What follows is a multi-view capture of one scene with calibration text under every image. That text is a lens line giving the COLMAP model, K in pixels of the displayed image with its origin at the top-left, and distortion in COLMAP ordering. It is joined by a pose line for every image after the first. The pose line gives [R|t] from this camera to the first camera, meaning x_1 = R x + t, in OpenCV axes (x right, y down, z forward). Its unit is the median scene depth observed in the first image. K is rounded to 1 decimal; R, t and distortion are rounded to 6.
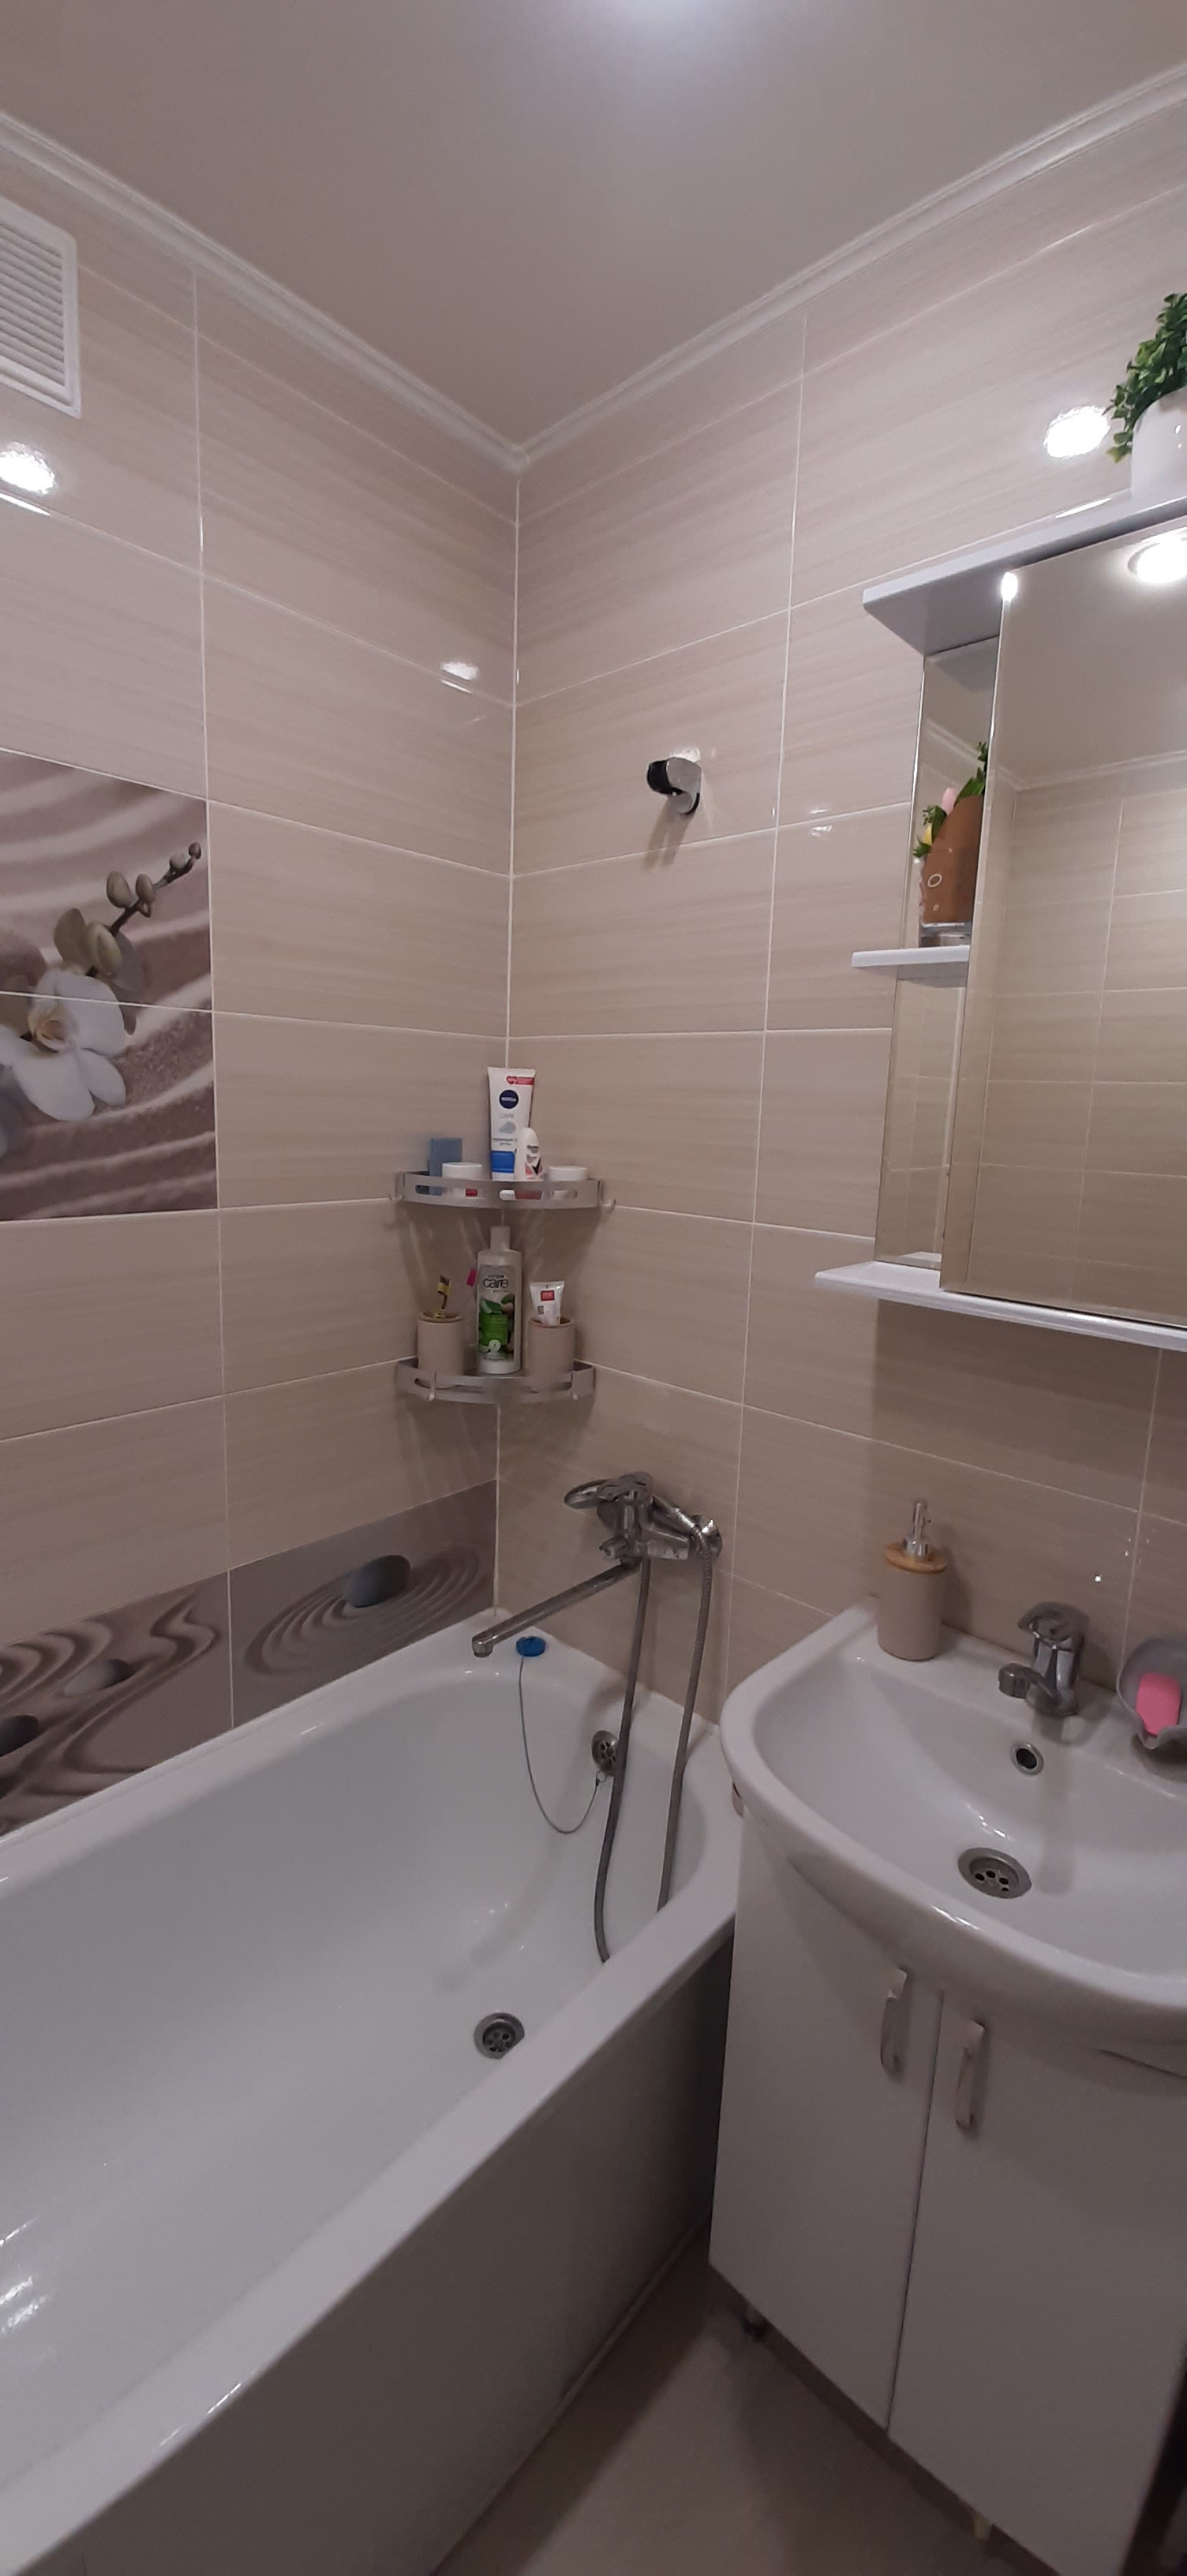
lens RADIAL K [[1013.8, 0, 598.3], [0, 1013.8, 1278.5], [0, 0, 1]] dist [0.005867, -0.008328]
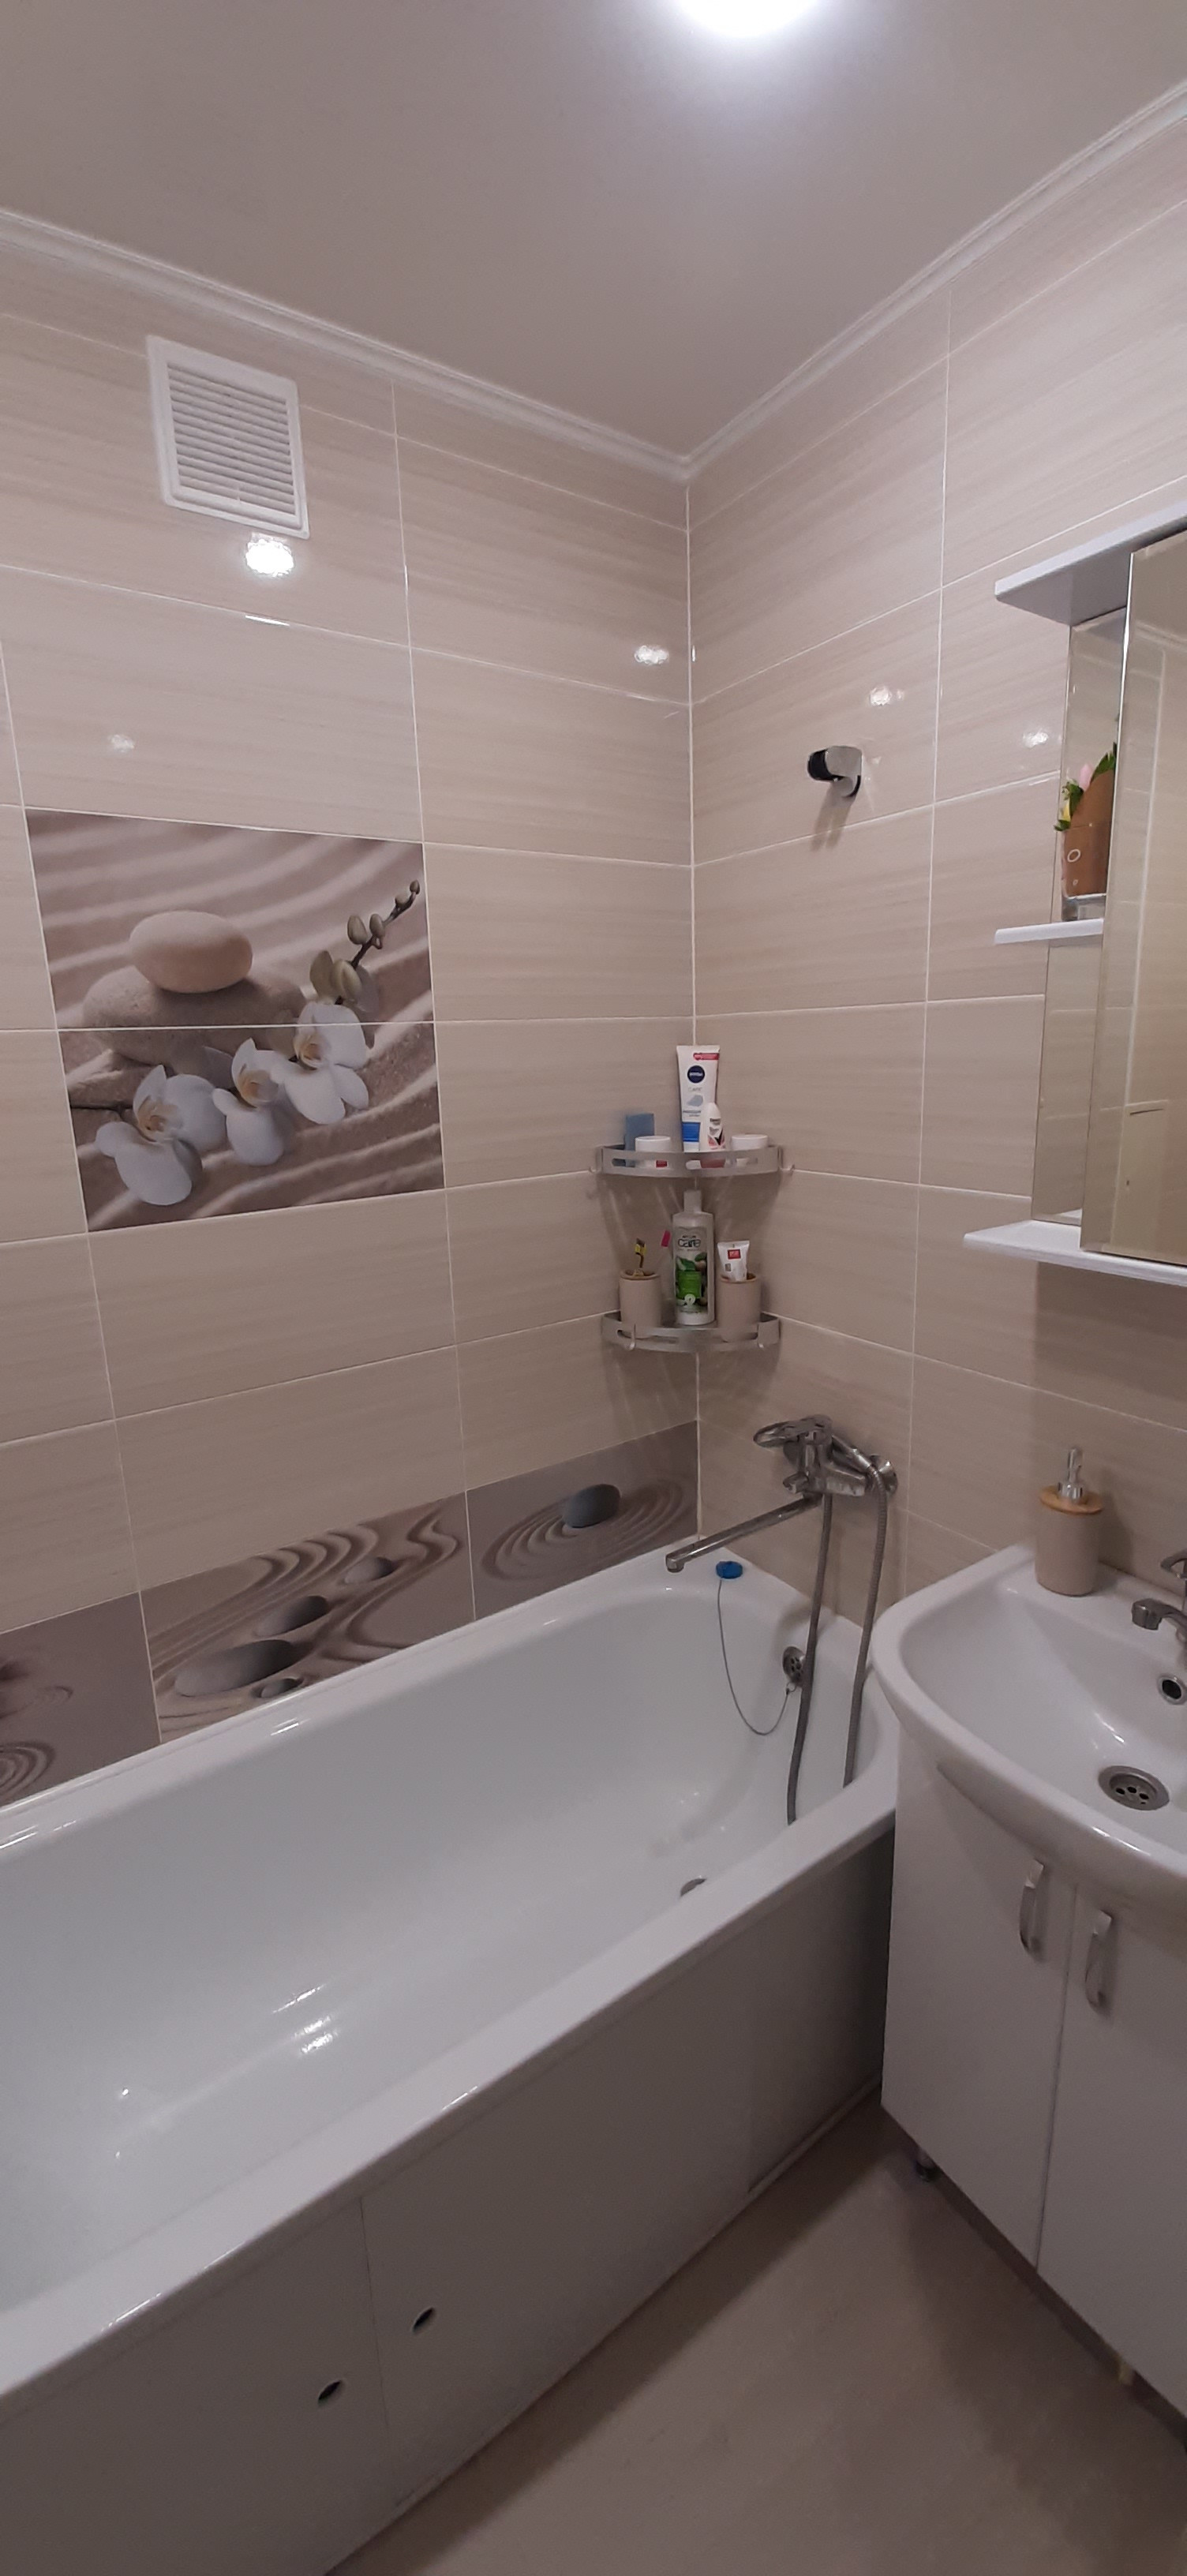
lens RADIAL K [[1013.8, 0, 587.7], [0, 1013.8, 1288.7], [0, 0, 1]] dist [0.005867, -0.008328]
pose [[0.970034, -0.011136, -0.242714, 0.077078], [0.026959, 0.997714, 0.061969, -0.022376], [0.241469, -0.066656, 0.968117, -0.122303]]
